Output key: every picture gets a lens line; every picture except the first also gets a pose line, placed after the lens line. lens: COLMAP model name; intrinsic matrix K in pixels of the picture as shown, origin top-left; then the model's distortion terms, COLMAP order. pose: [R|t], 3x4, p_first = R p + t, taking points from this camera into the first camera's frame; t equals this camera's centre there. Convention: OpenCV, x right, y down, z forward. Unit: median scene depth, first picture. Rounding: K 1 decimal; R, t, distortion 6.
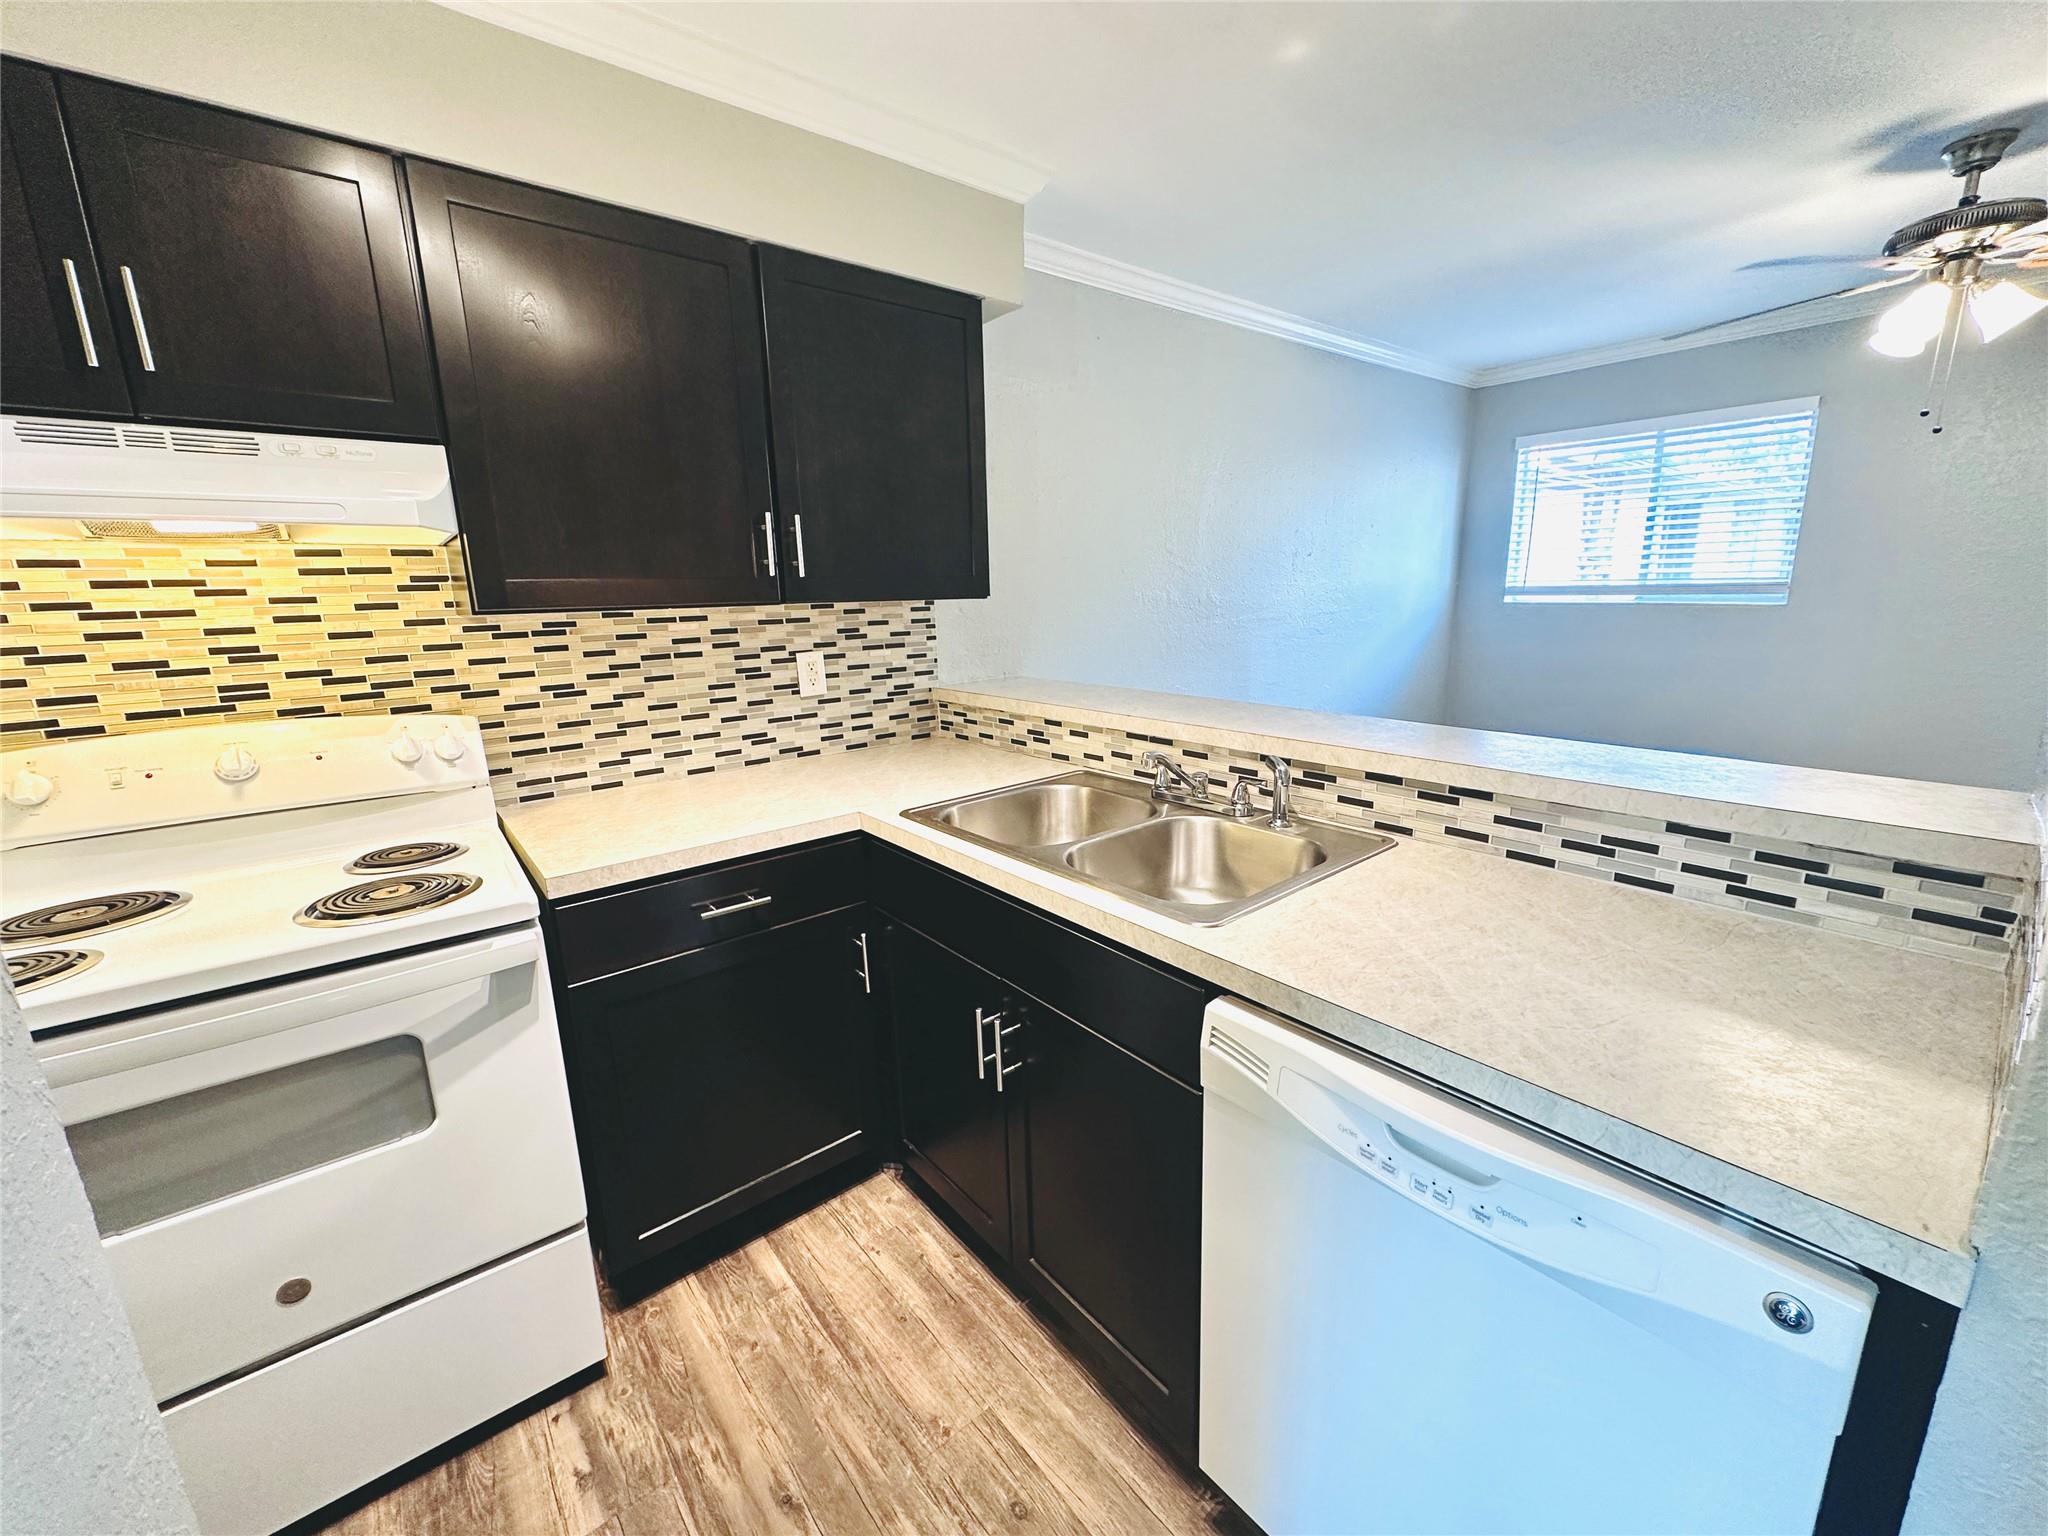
lens RADIAL K [[814.8, 0, 1020.9], [0, 814.8, 766.0], [0, 0, 1]] dist [-0.003174, 0.000720]
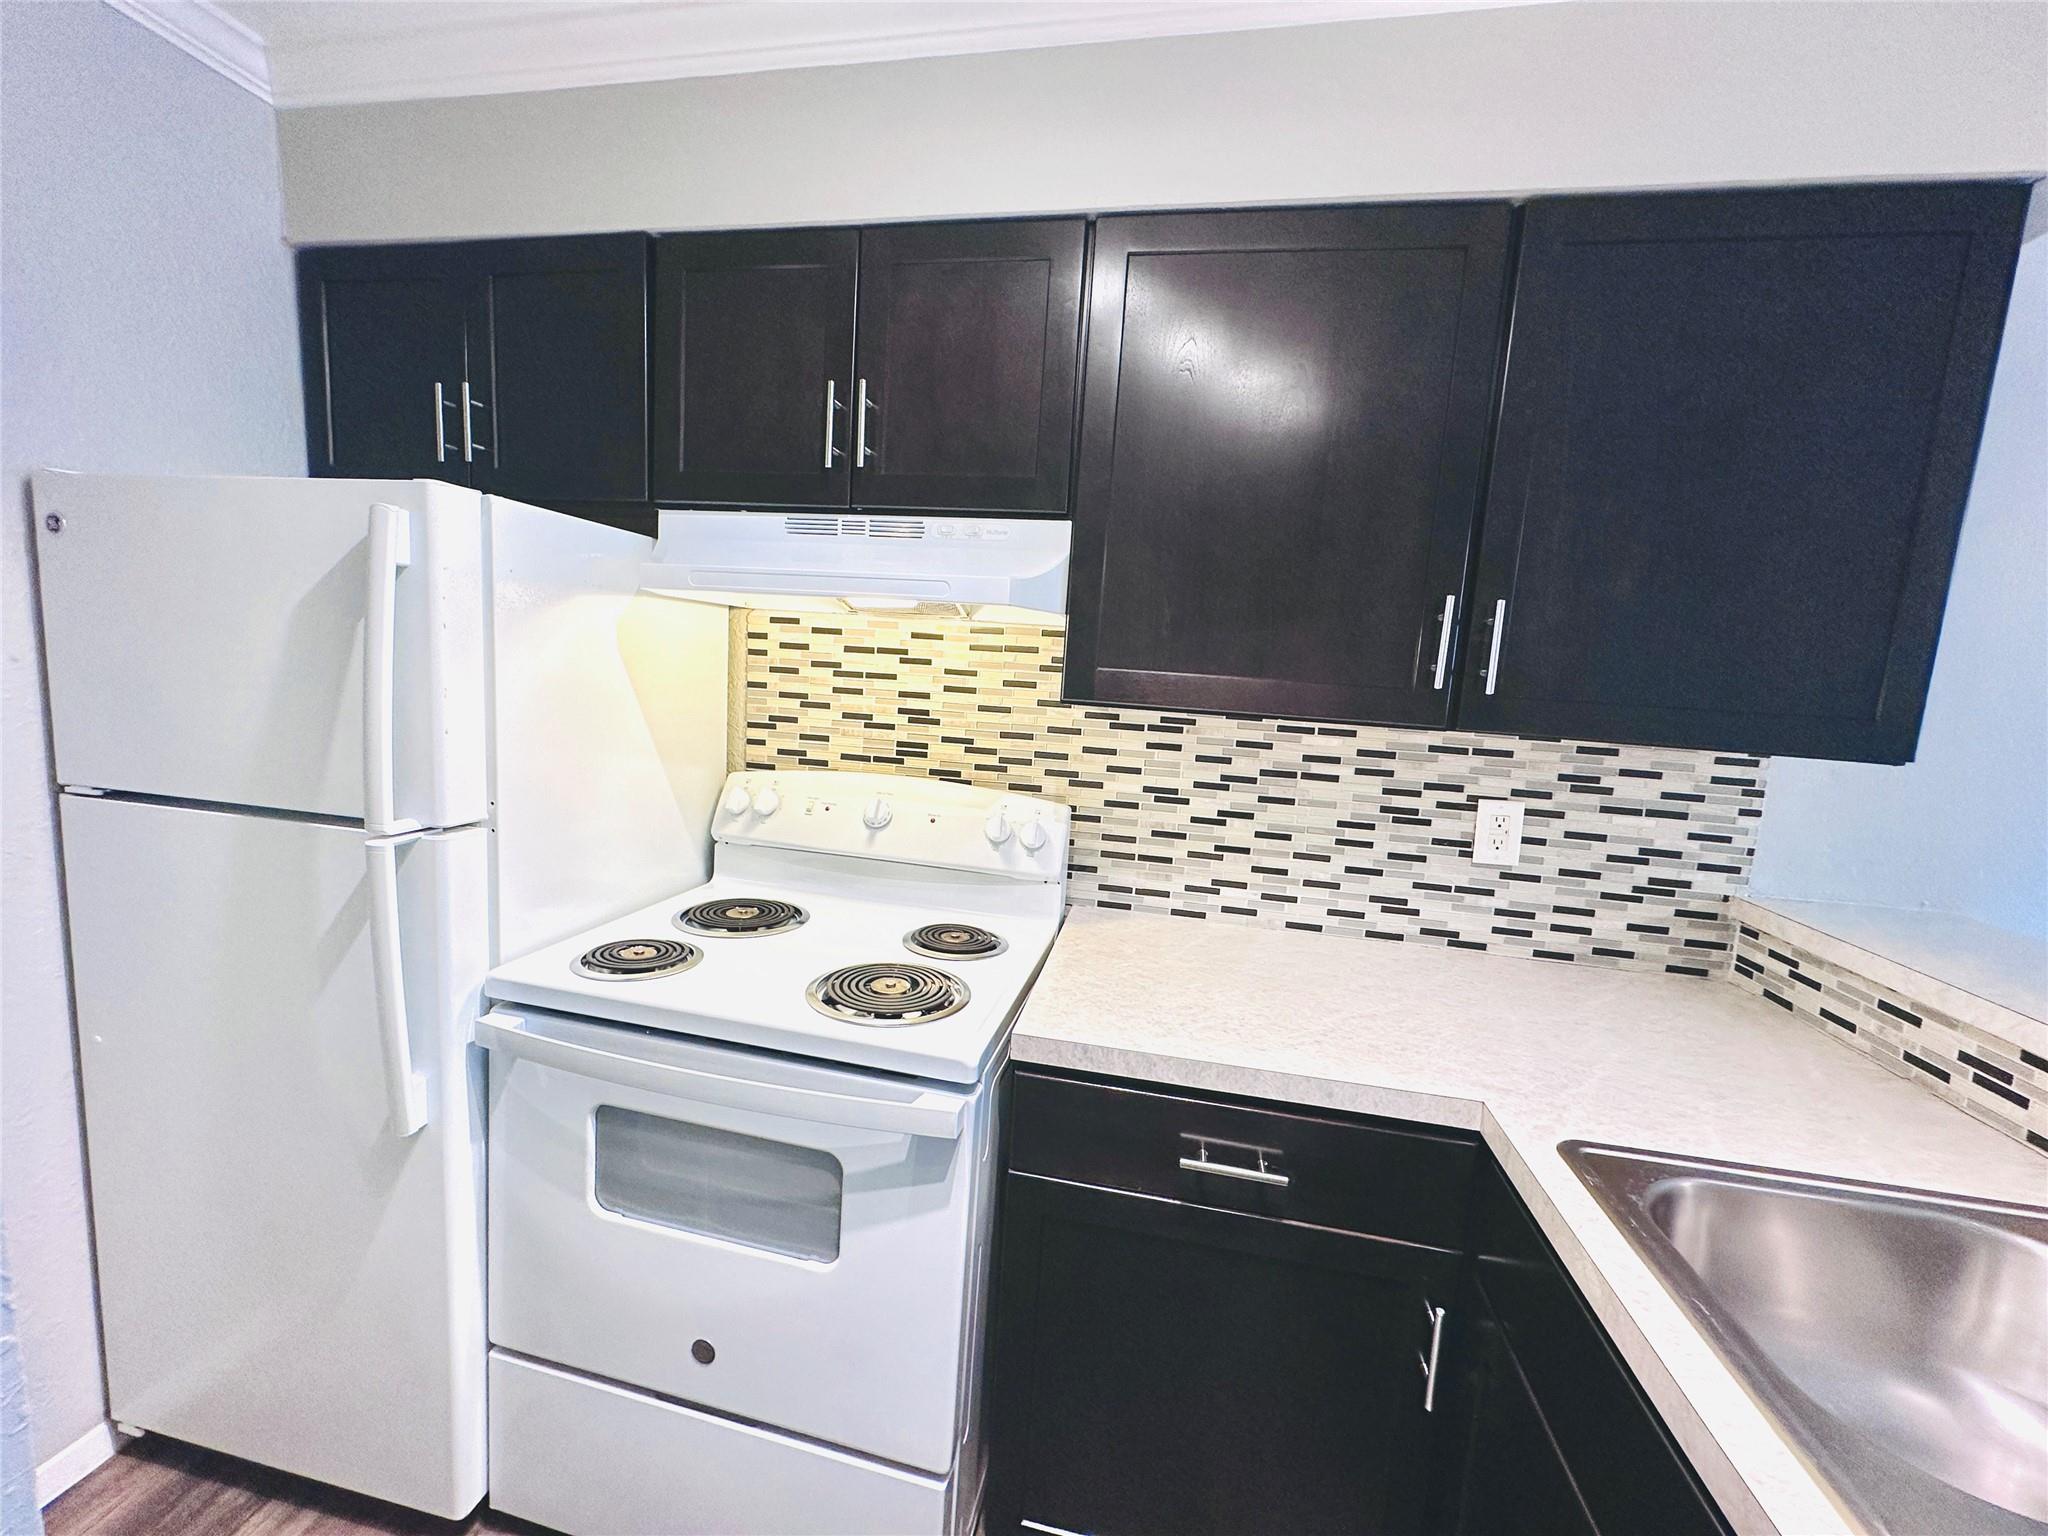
lens RADIAL K [[814.8, 0, 1020.9], [0, 814.8, 766.0], [0, 0, 1]] dist [-0.003174, 0.000720]
pose [[0.632771, 0.160846, -0.757449, -0.007448], [-0.240623, 0.970605, 0.005094, -0.088433], [0.736003, 0.179036, 0.652874, 0.308404]]
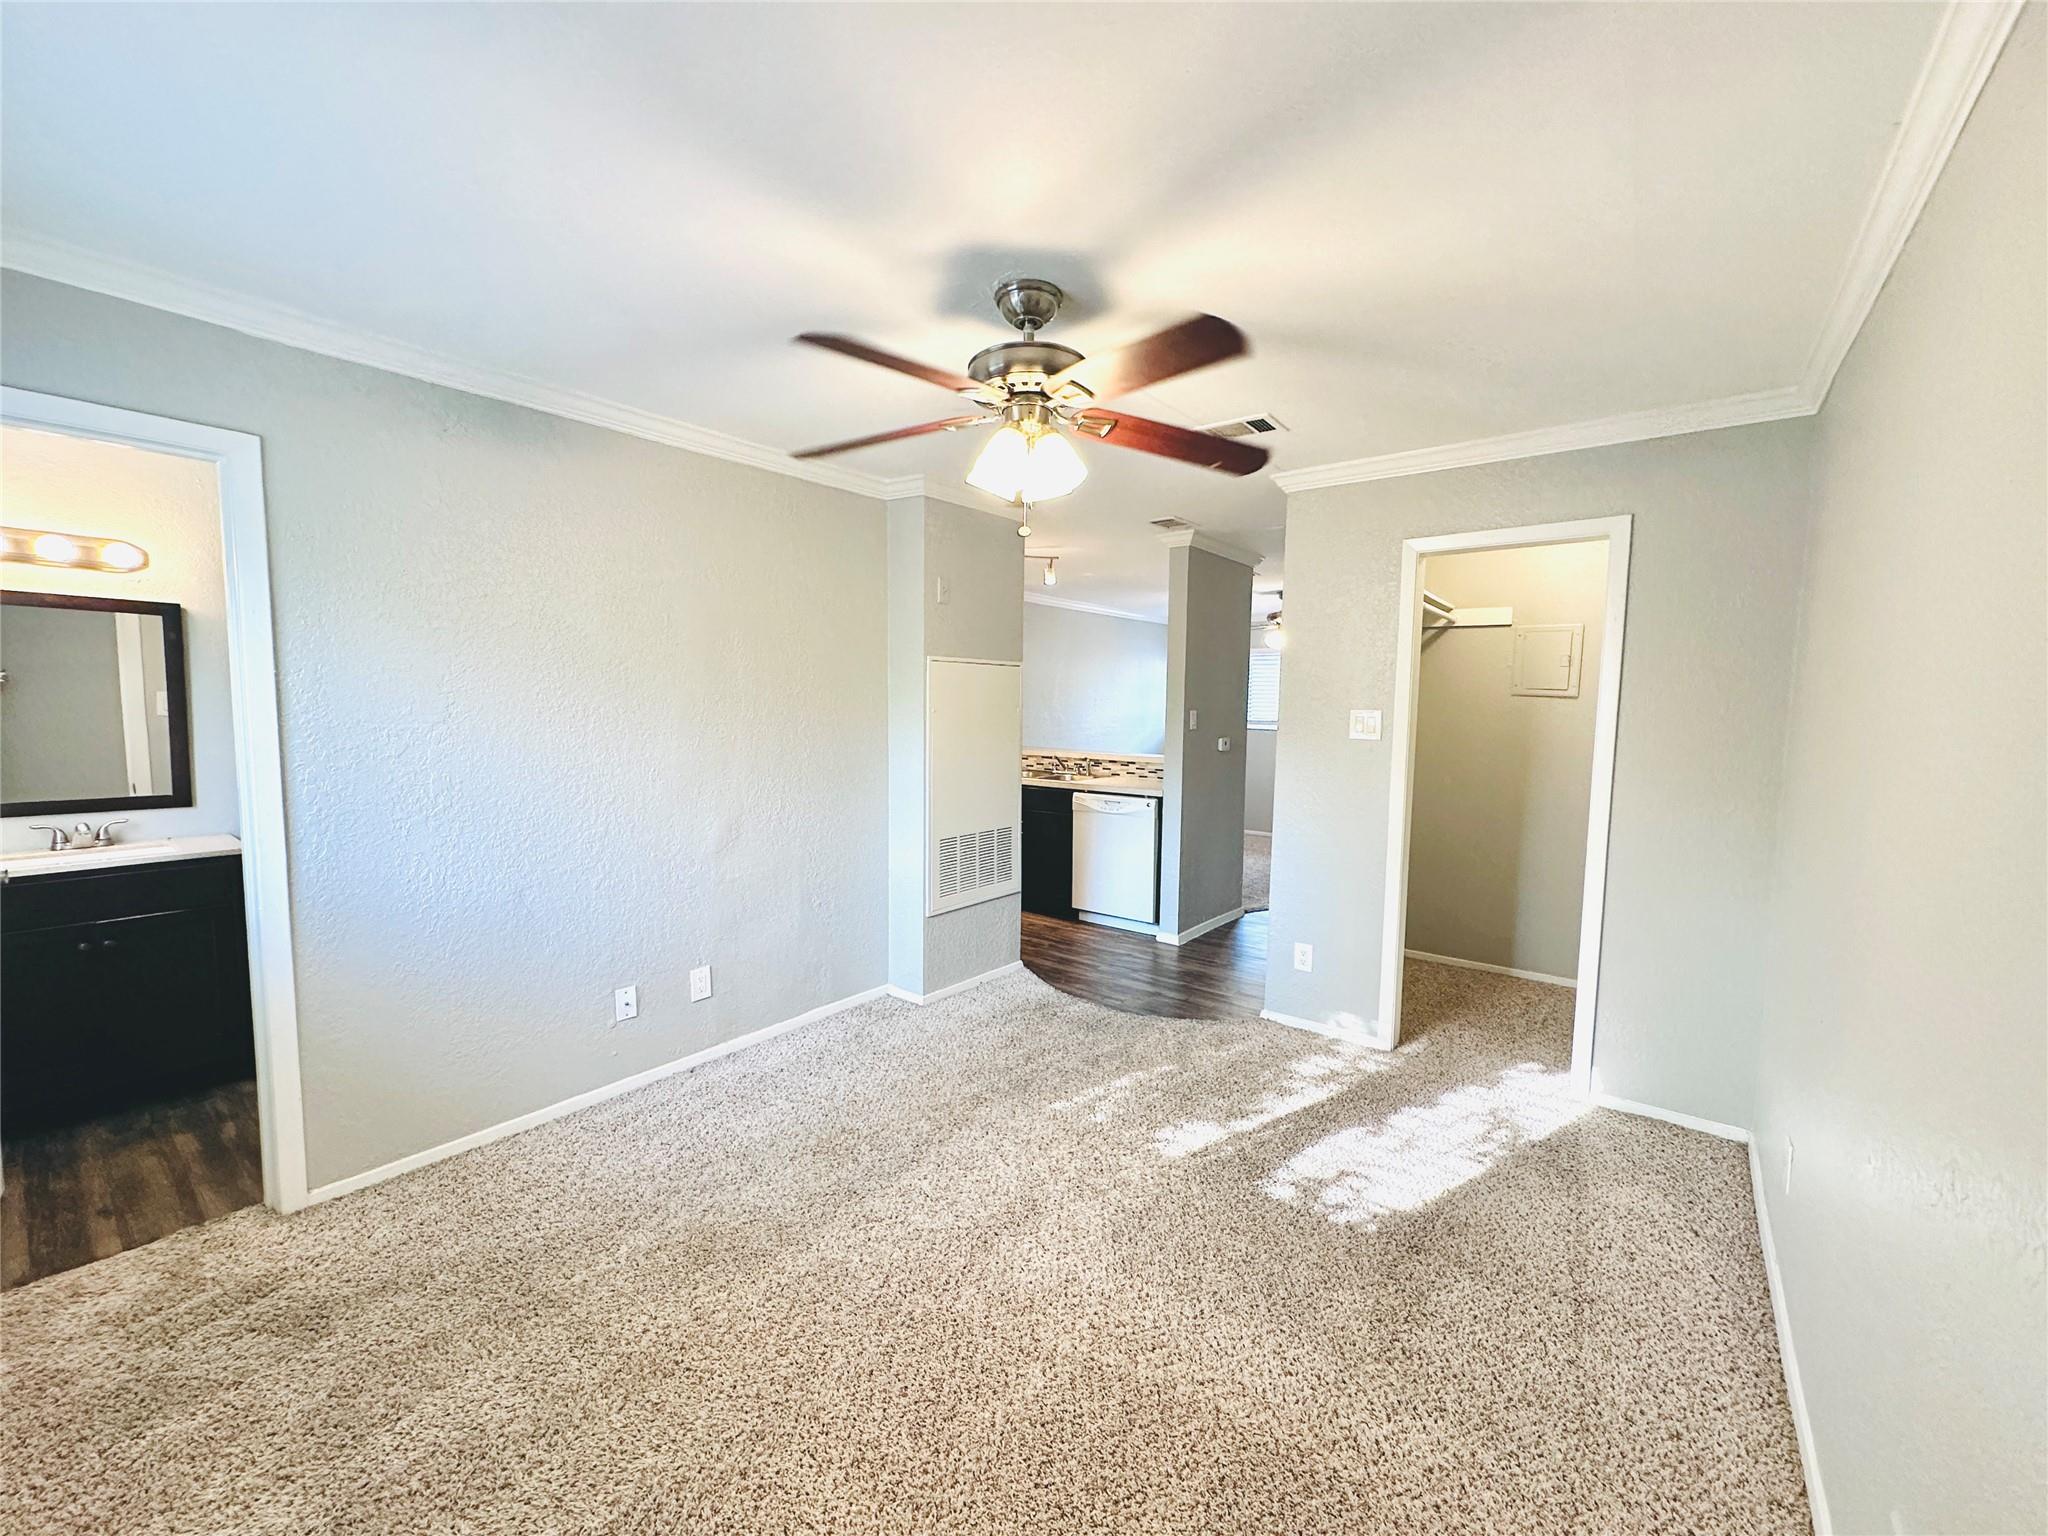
lens RADIAL K [[814.8, 0, 1020.9], [0, 814.8, 766.0], [0, 0, 1]] dist [-0.003174, 0.000720]
pose [[0.976421, 0.022946, 0.214652, -0.667609], [0.007872, 0.989889, -0.141626, 0.470782], [-0.215732, 0.139976, 0.966368, -2.165387]]
